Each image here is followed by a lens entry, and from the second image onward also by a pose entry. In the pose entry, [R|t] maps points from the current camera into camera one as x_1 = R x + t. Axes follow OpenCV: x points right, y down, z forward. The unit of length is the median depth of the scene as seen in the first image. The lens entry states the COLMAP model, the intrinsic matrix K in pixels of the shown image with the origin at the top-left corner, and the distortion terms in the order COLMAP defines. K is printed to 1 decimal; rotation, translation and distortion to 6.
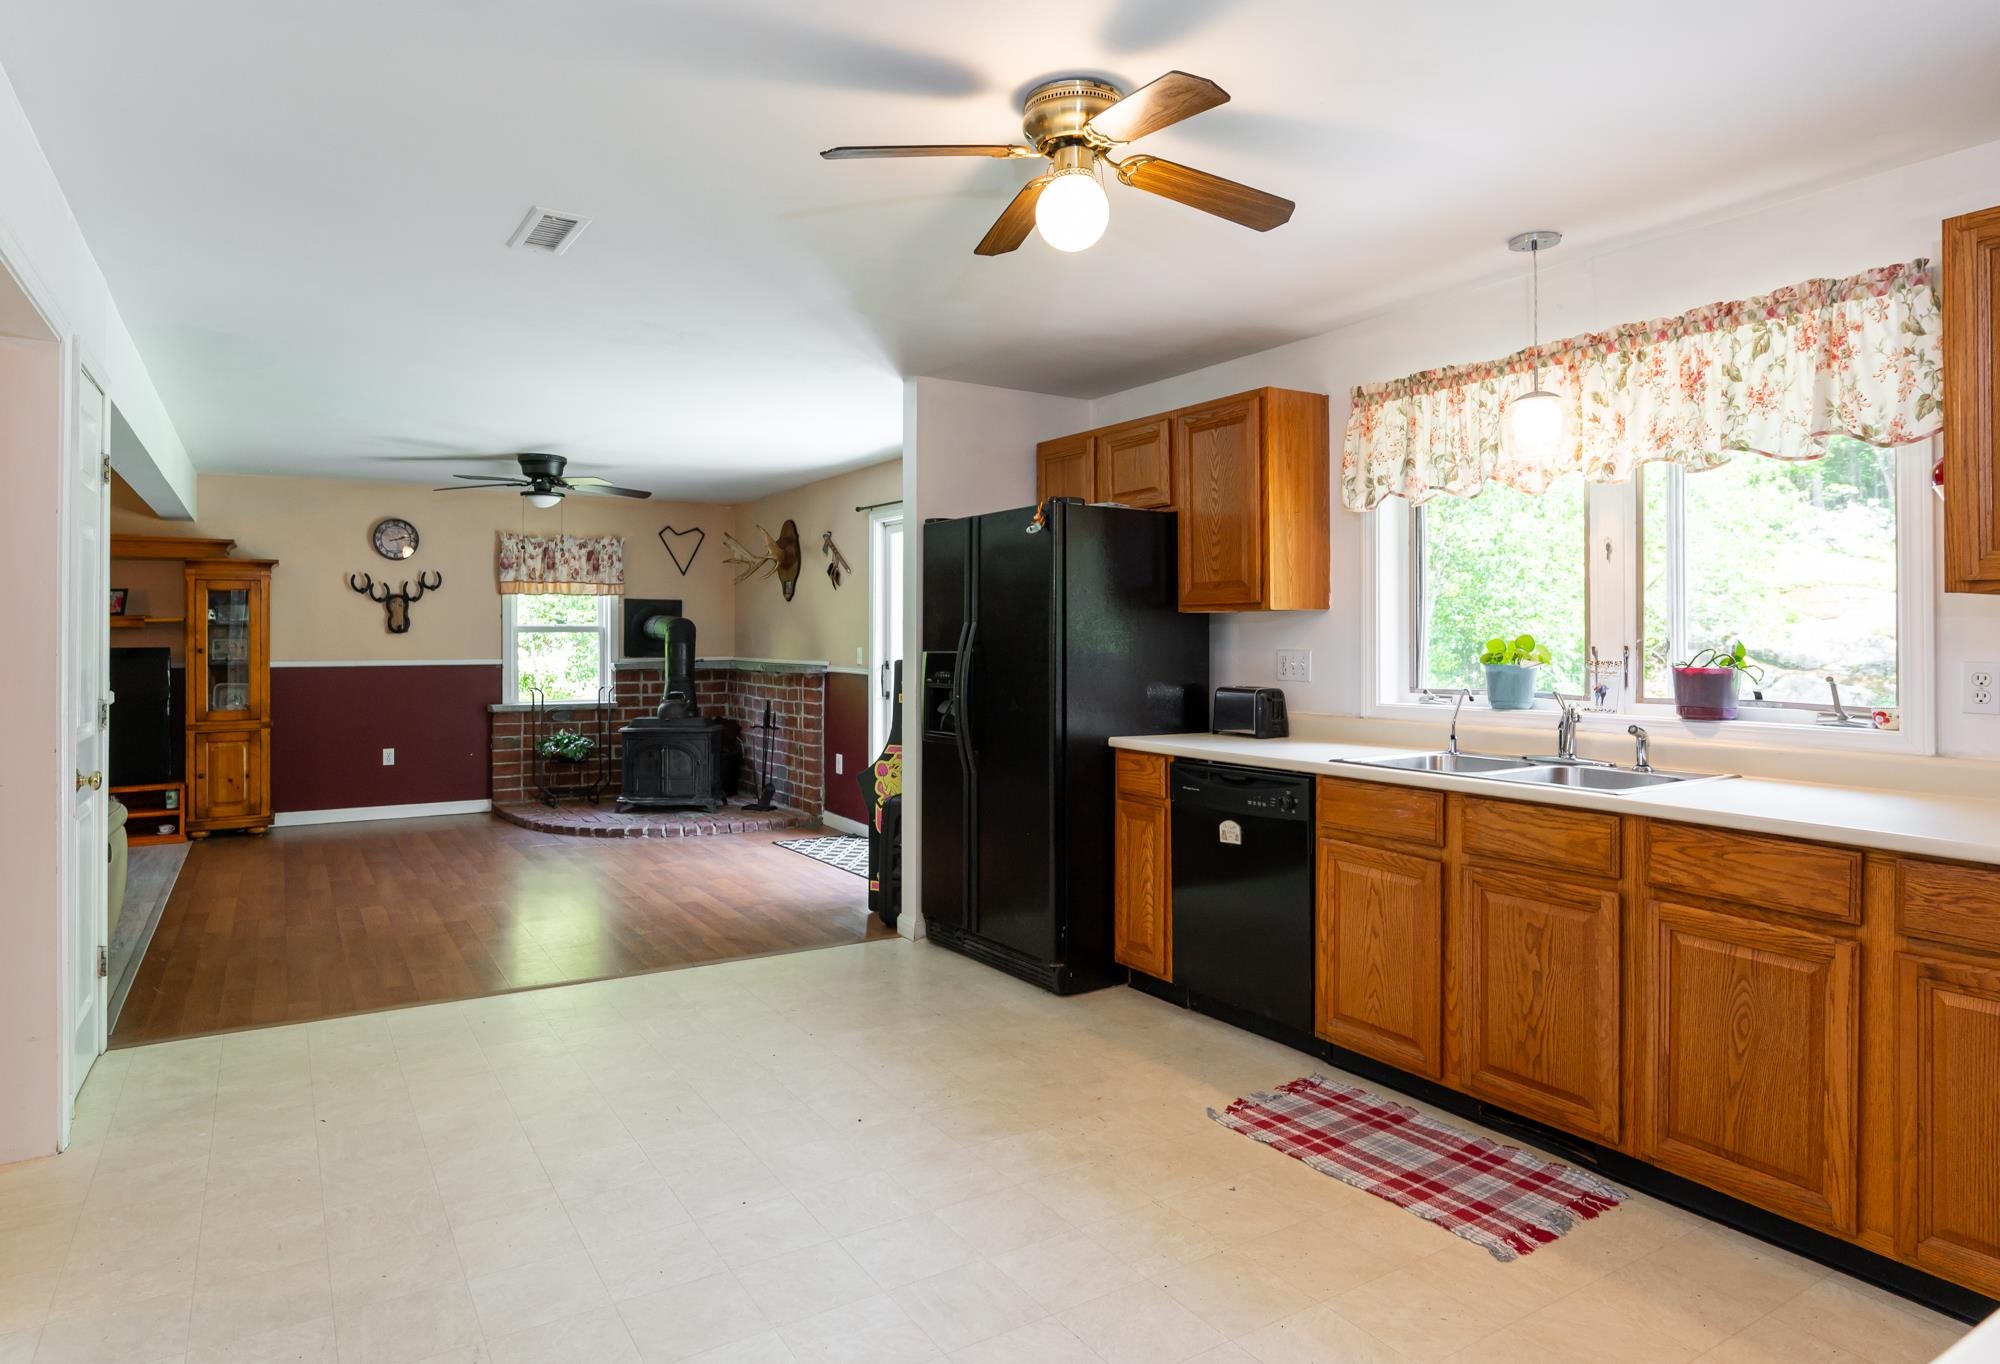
lens RADIAL K [[1125.0, 0, 973.5], [0, 1125.0, 631.7], [0, 0, 1]] dist [-0.001087, 0.000687]
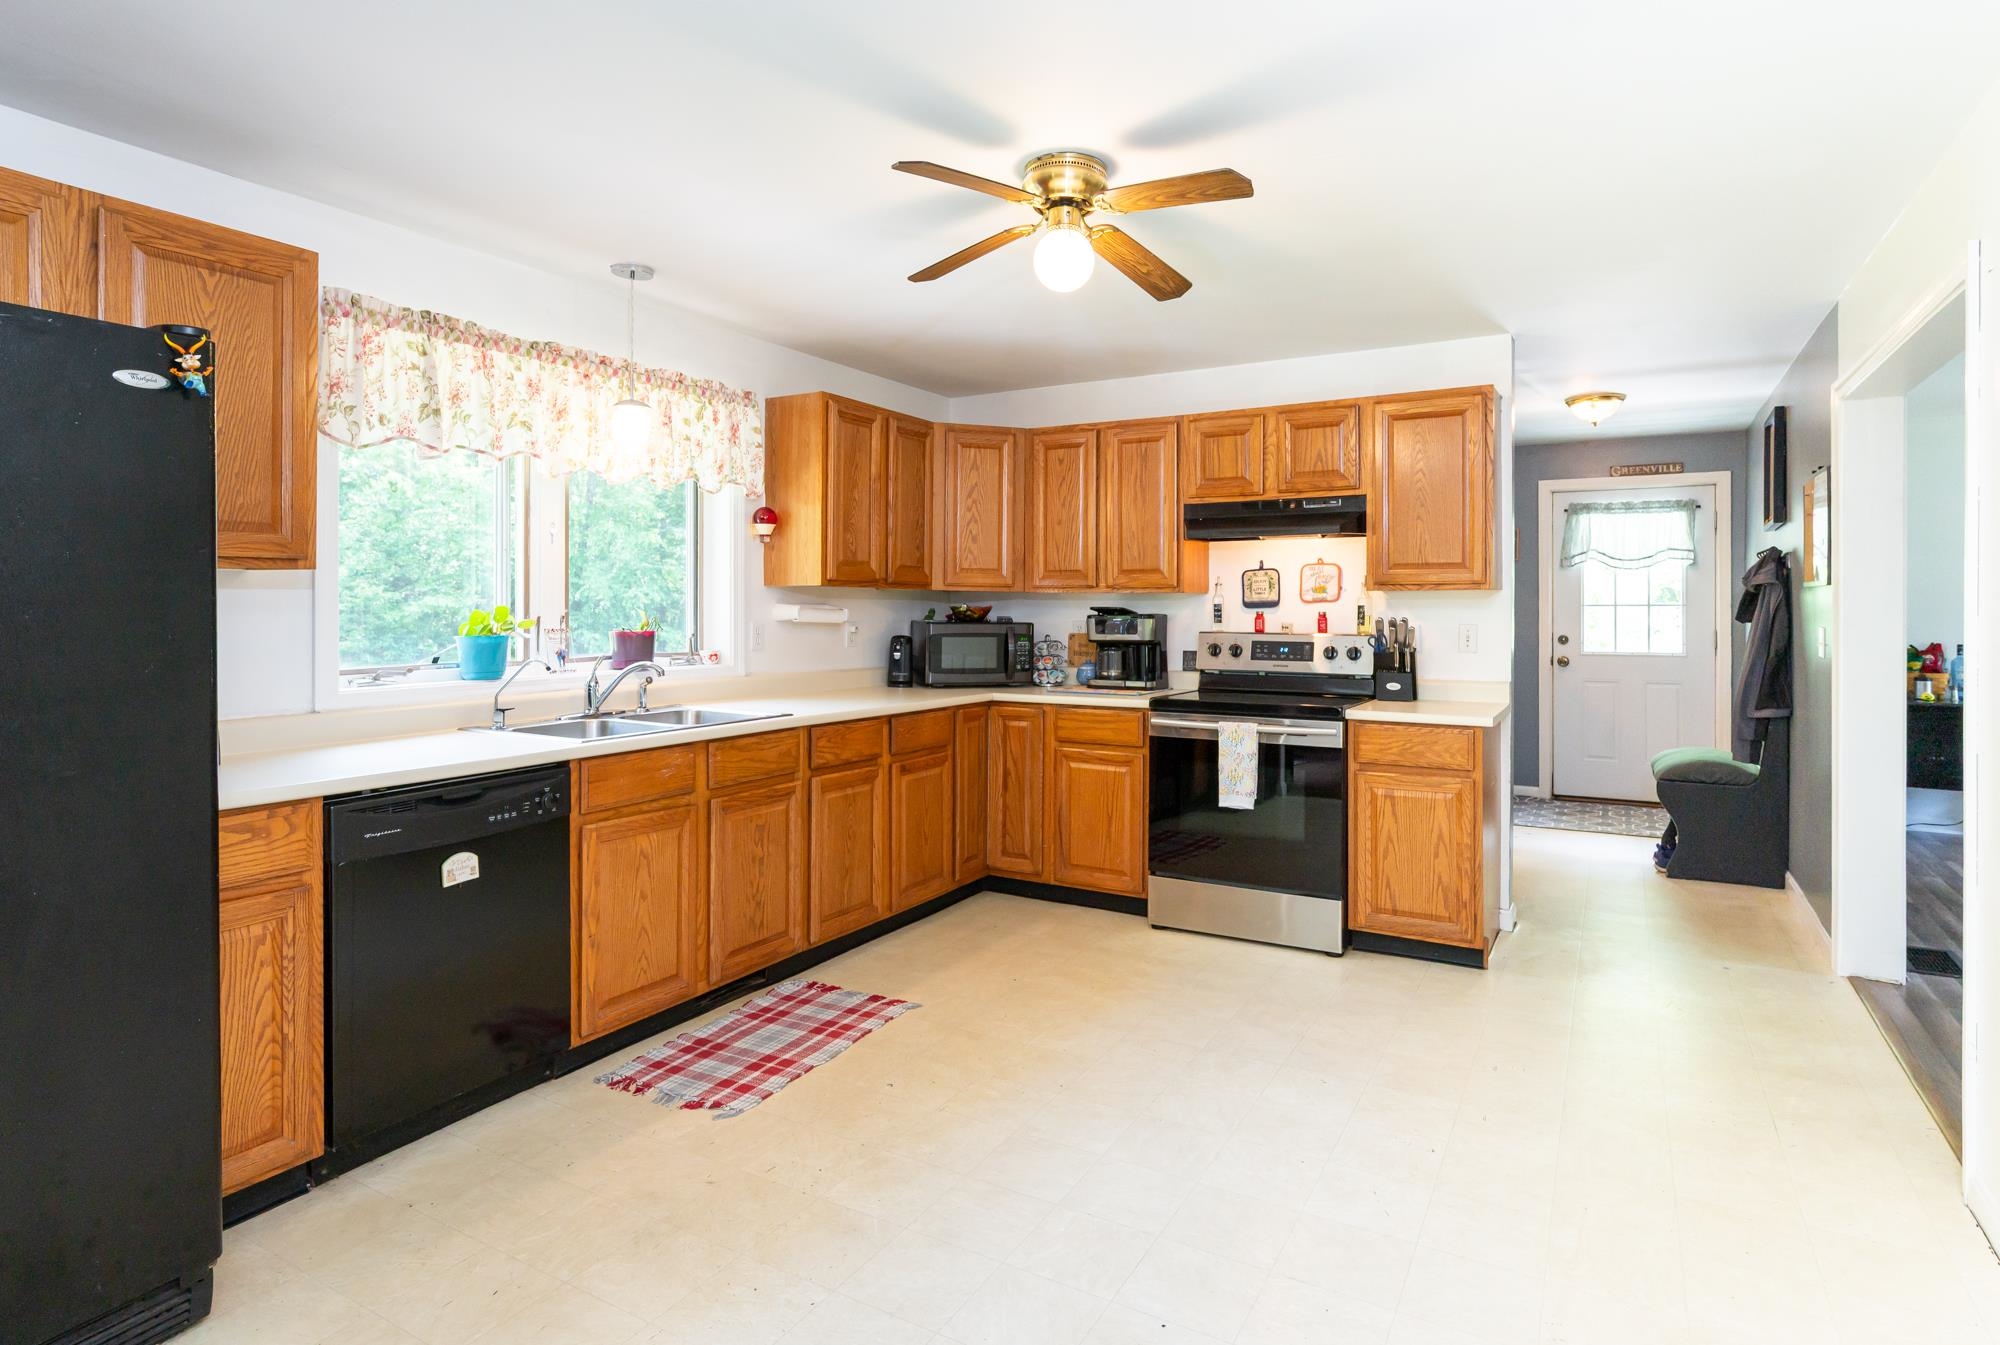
lens RADIAL K [[1020.5, 0, 1017.2], [0, 1020.5, 604.2], [0, 0, 1]] dist [-0.009269, -0.000404]
pose [[-0.458590, 0.000233, 0.888648, -0.685375], [-0.006927, 0.999969, -0.003837, 0.001551], [-0.888621, -0.007915, -0.458574, 1.227945]]
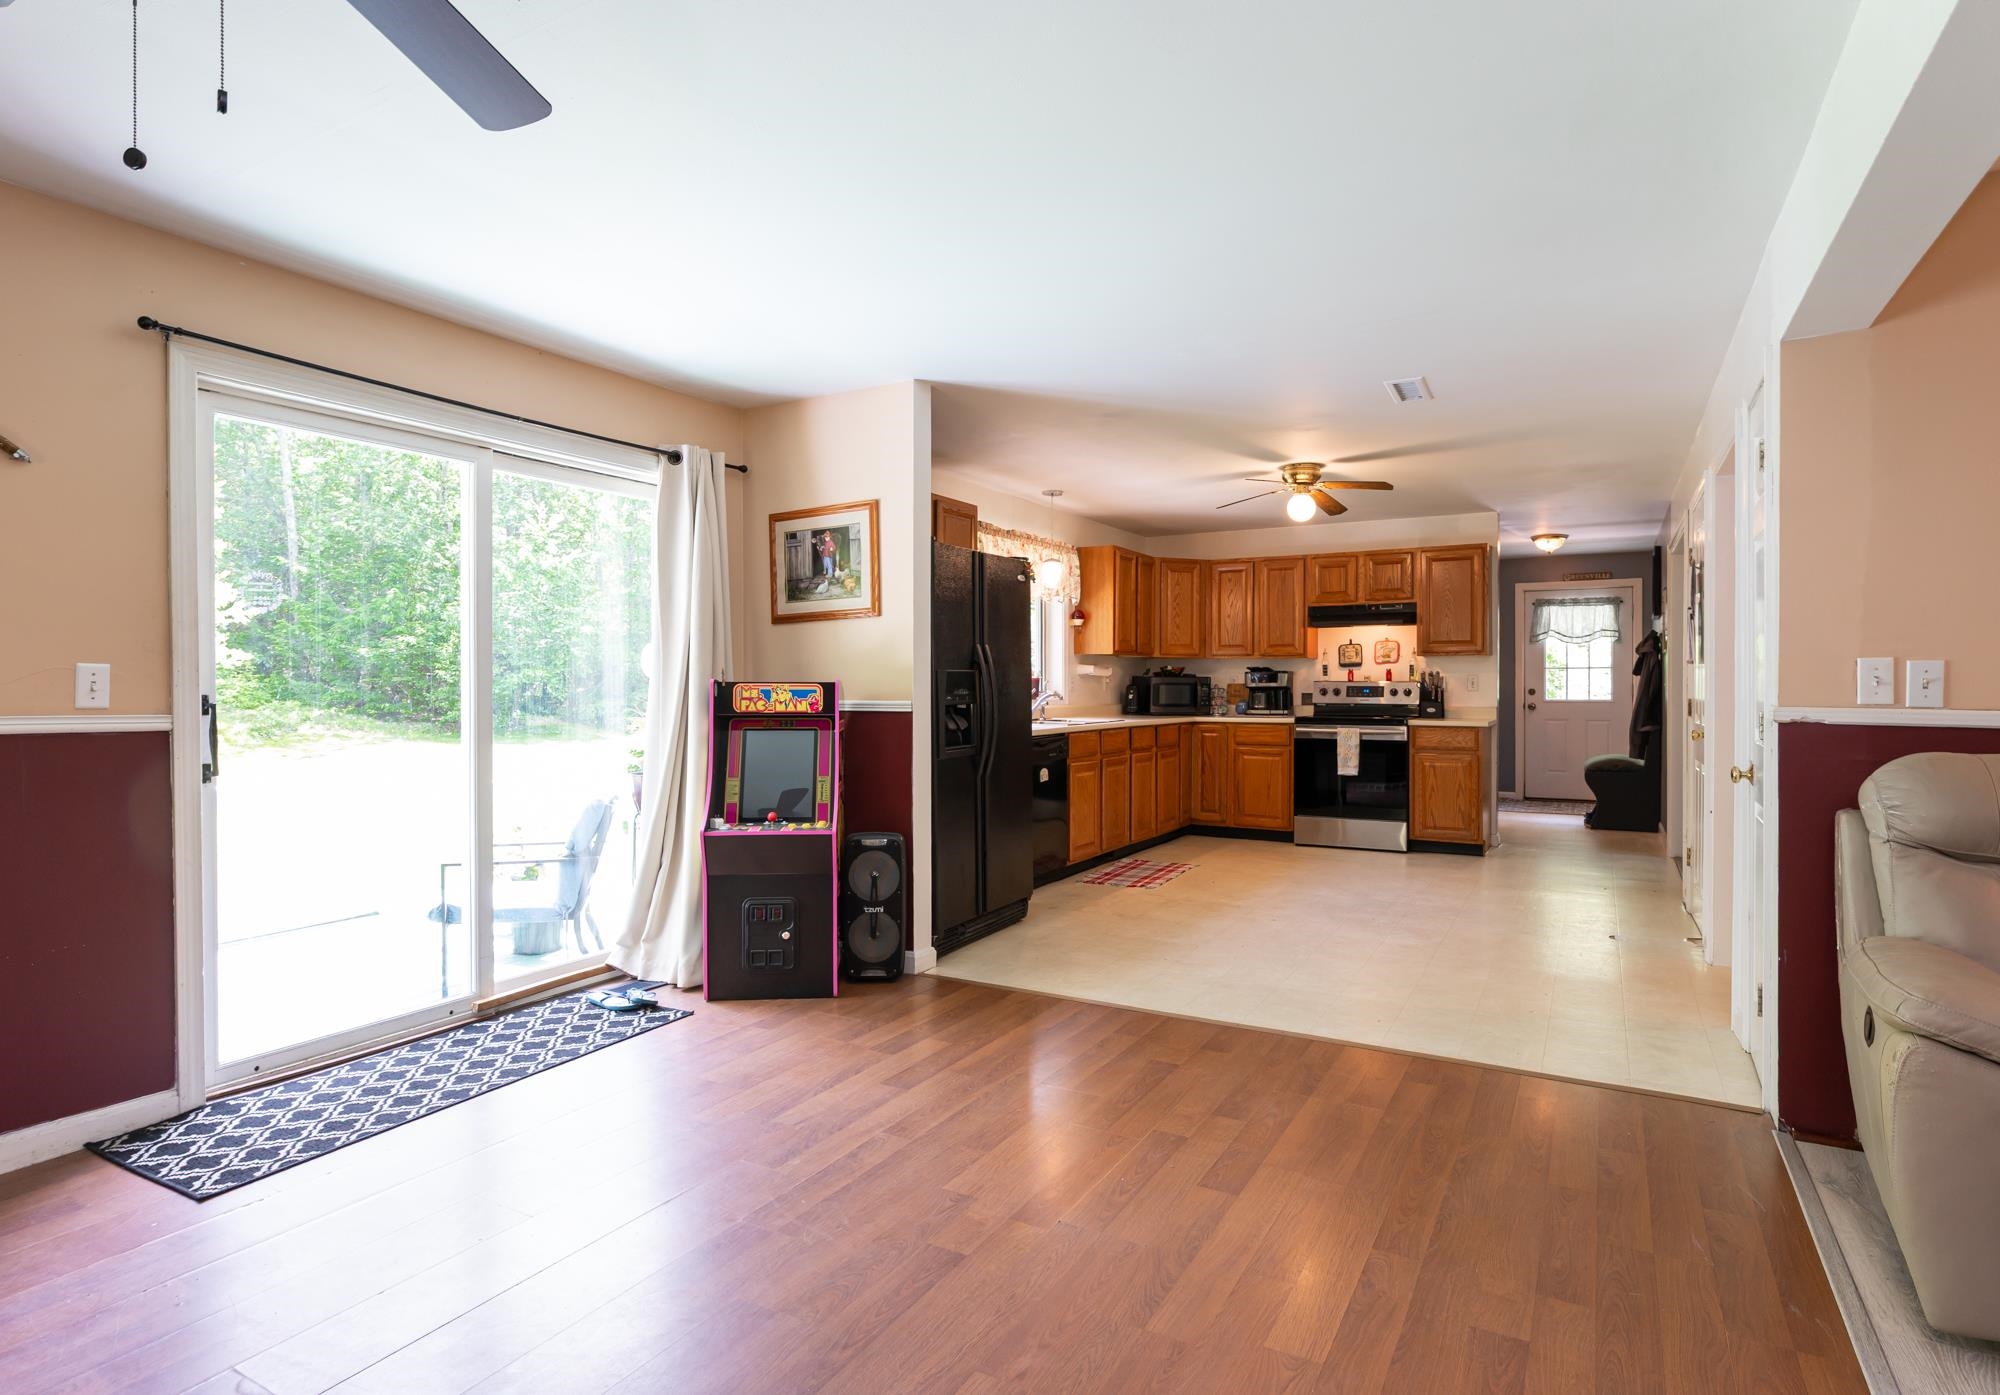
lens RADIAL K [[1040.3, 0, 999.0], [0, 1040.3, 681.4], [0, 0, 1]] dist [-0.014256, -0.001164]
pose [[-0.463236, -0.000348, 0.886235, -1.451181], [-0.004842, 0.999986, -0.002138, 0.047211], [-0.886222, -0.005282, -0.463231, 2.257309]]
